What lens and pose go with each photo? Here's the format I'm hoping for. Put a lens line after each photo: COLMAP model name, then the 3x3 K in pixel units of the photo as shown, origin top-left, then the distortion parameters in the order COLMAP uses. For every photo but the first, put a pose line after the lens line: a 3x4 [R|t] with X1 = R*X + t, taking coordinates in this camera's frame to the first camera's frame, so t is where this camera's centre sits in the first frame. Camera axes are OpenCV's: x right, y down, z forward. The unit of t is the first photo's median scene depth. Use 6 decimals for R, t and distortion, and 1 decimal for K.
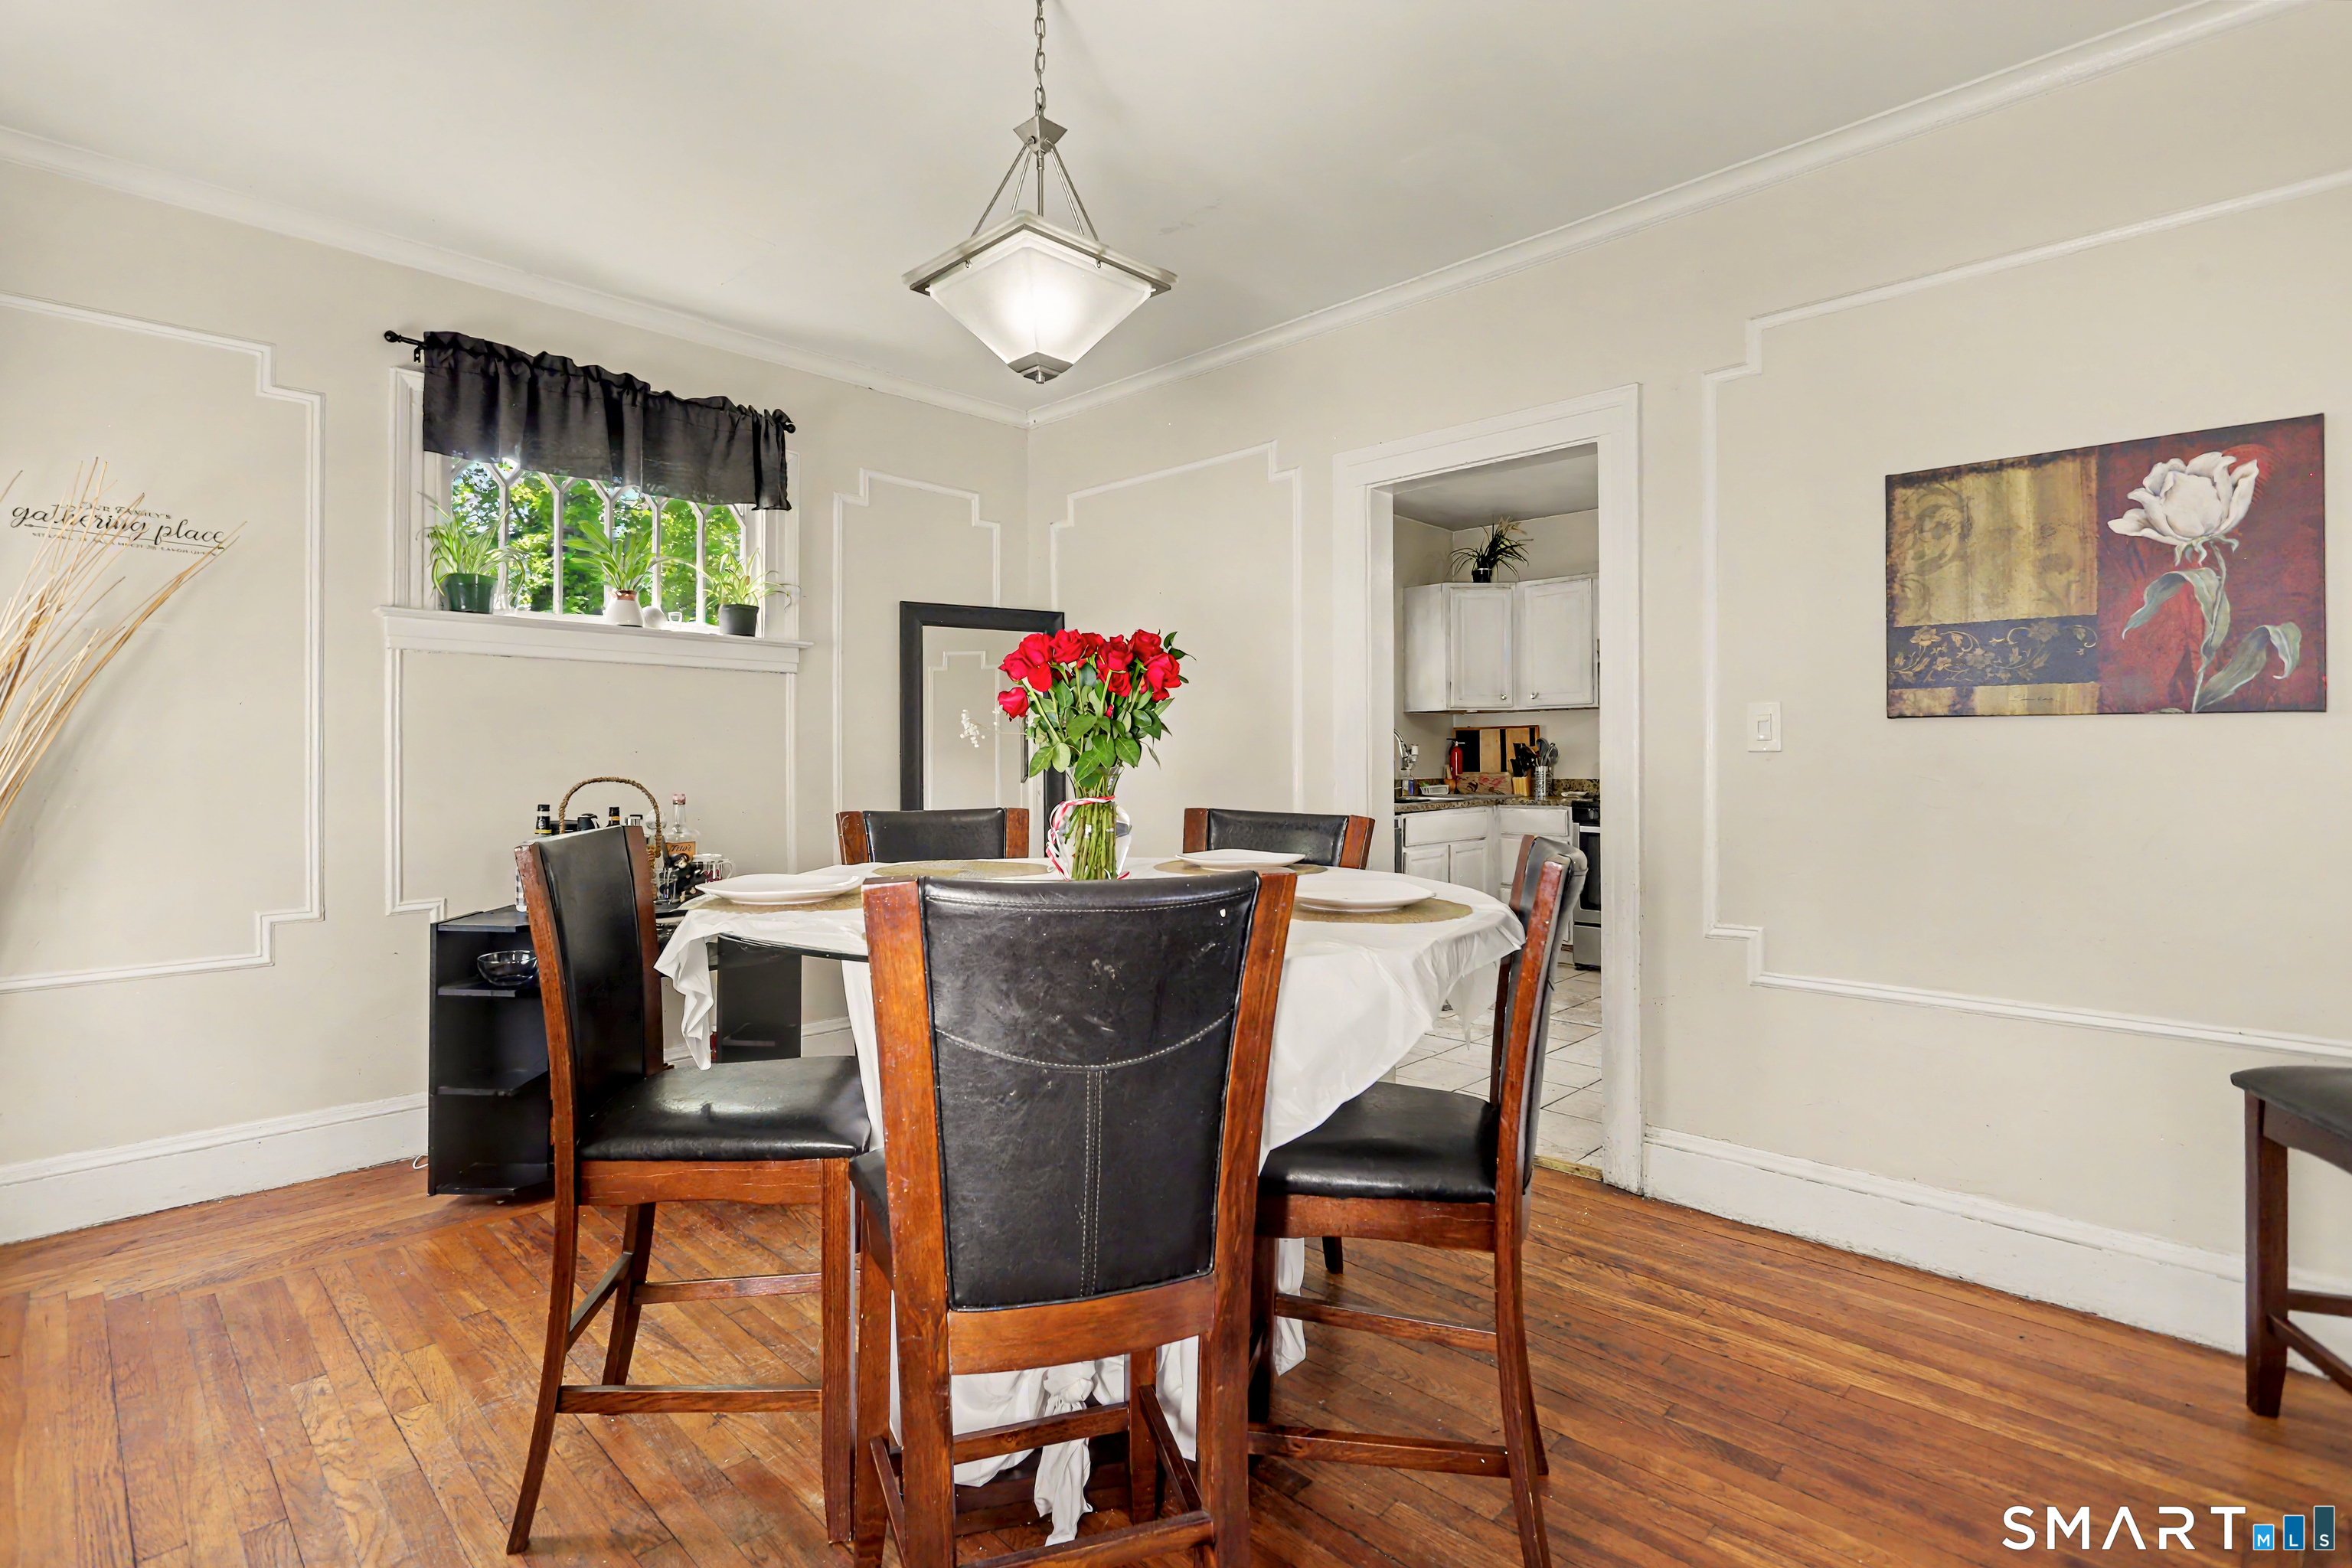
lens RADIAL K [[1127.2, 0, 1165.1], [0, 1127.2, 754.4], [0, 0, 1]] dist [-0.007173, 0.003988]
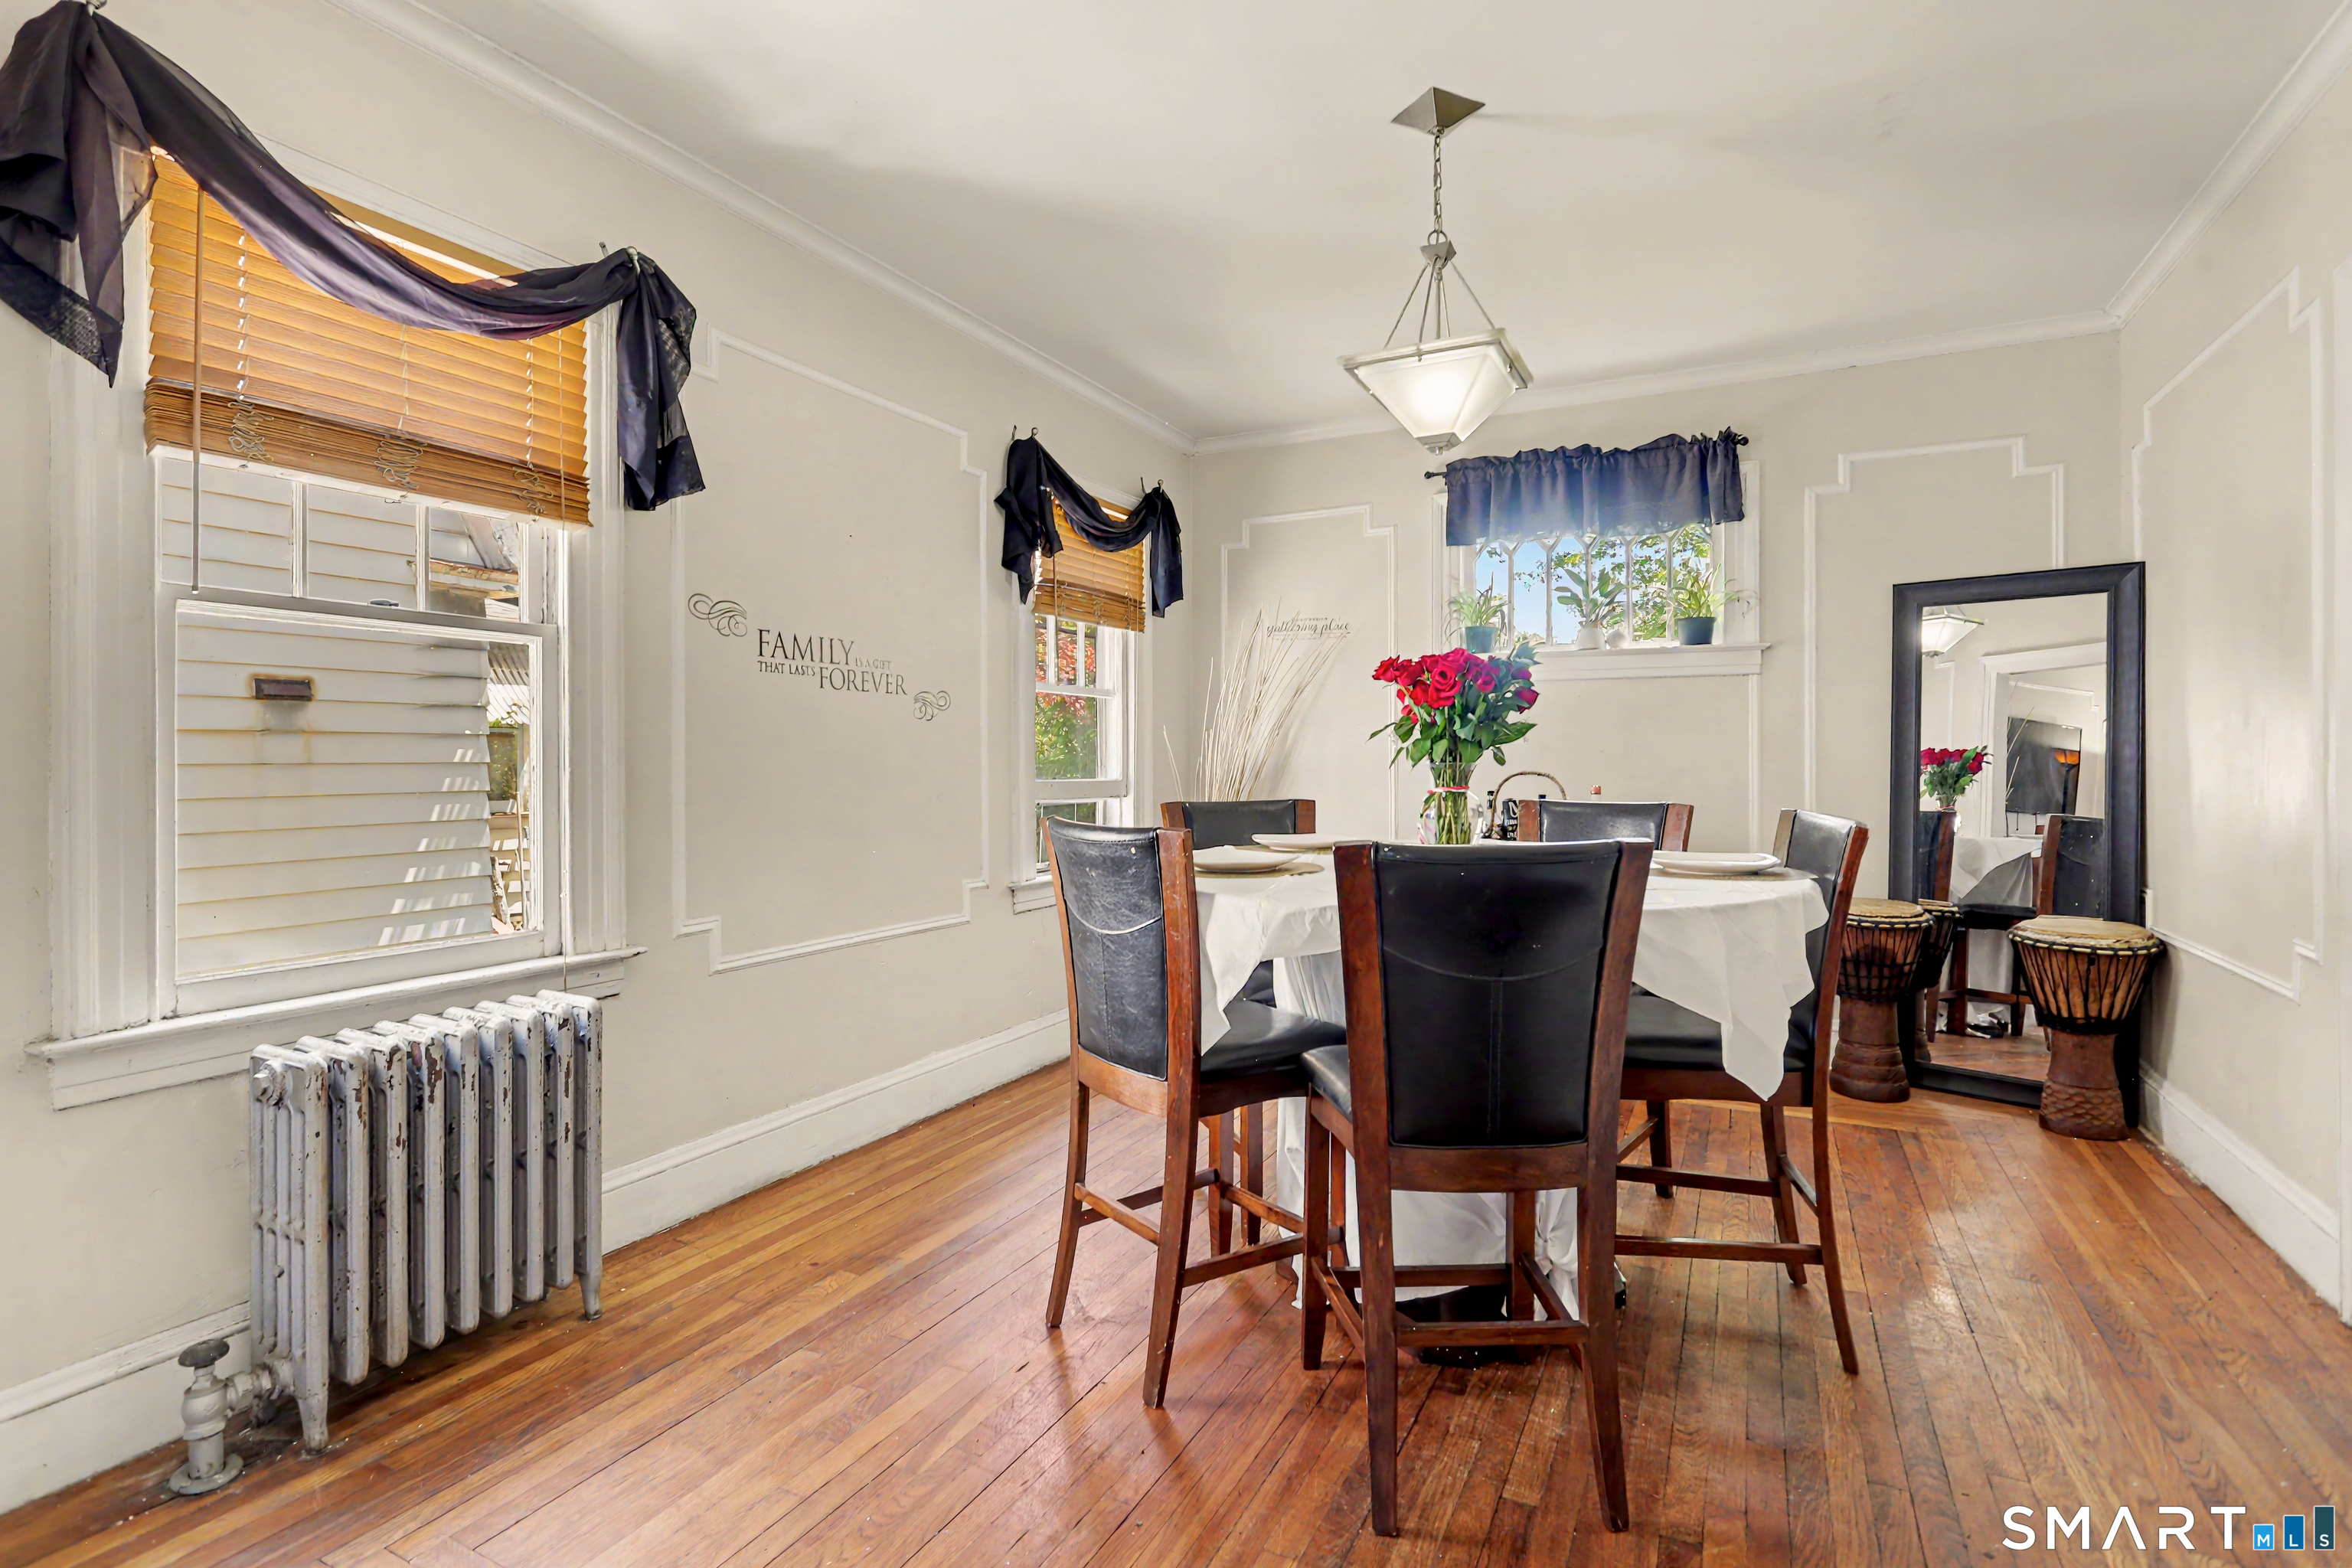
lens RADIAL K [[1127.2, 0, 1172.5], [0, 1127.2, 763.4], [0, 0, 1]] dist [-0.007173, 0.003988]
pose [[0.299704, 0.002633, -0.954029, 0.611919], [0.006056, 0.999971, 0.004663, 0.002862], [0.954013, -0.007175, 0.299679, 0.213435]]
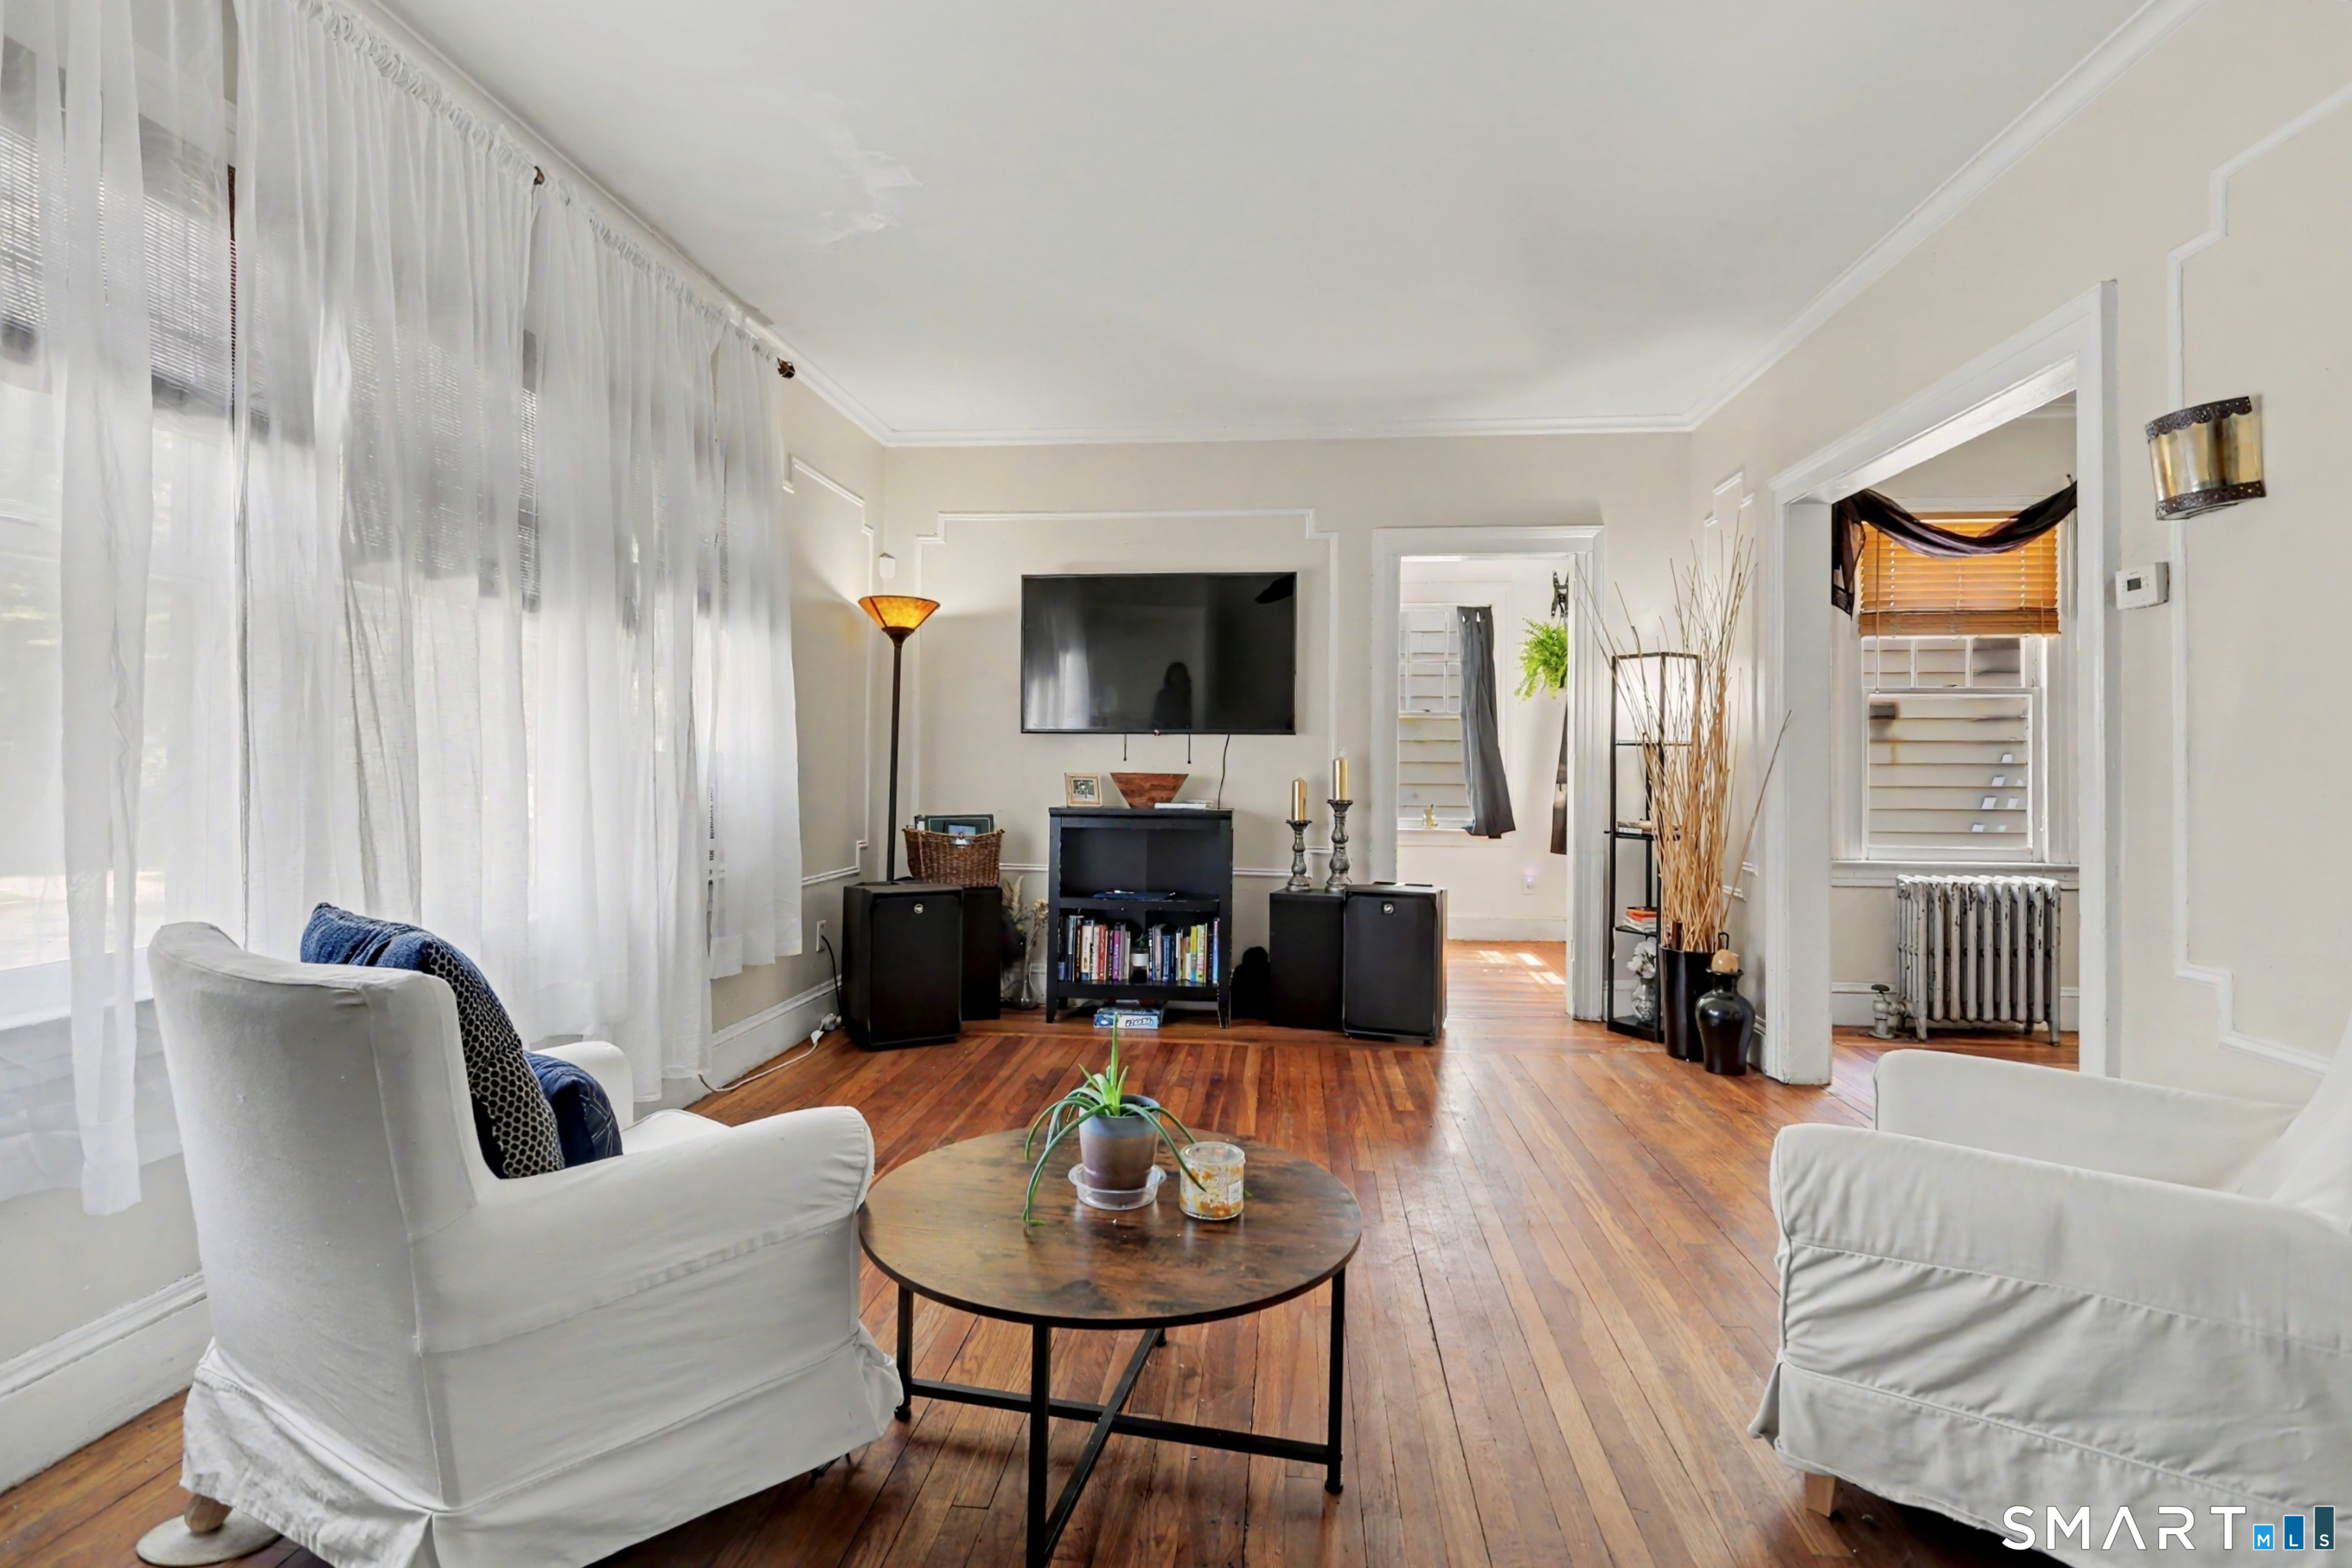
lens RADIAL K [[1138.1, 0, 1187.7], [0, 1138.1, 757.0], [0, 0, 1]] dist [0.001434, 0.001227]
pose [[-0.779016, -0.005012, -0.626984, 1.524899], [0.000467, 0.999963, -0.008574, 0.010748], [0.627004, -0.006972, -0.778985, 0.495863]]
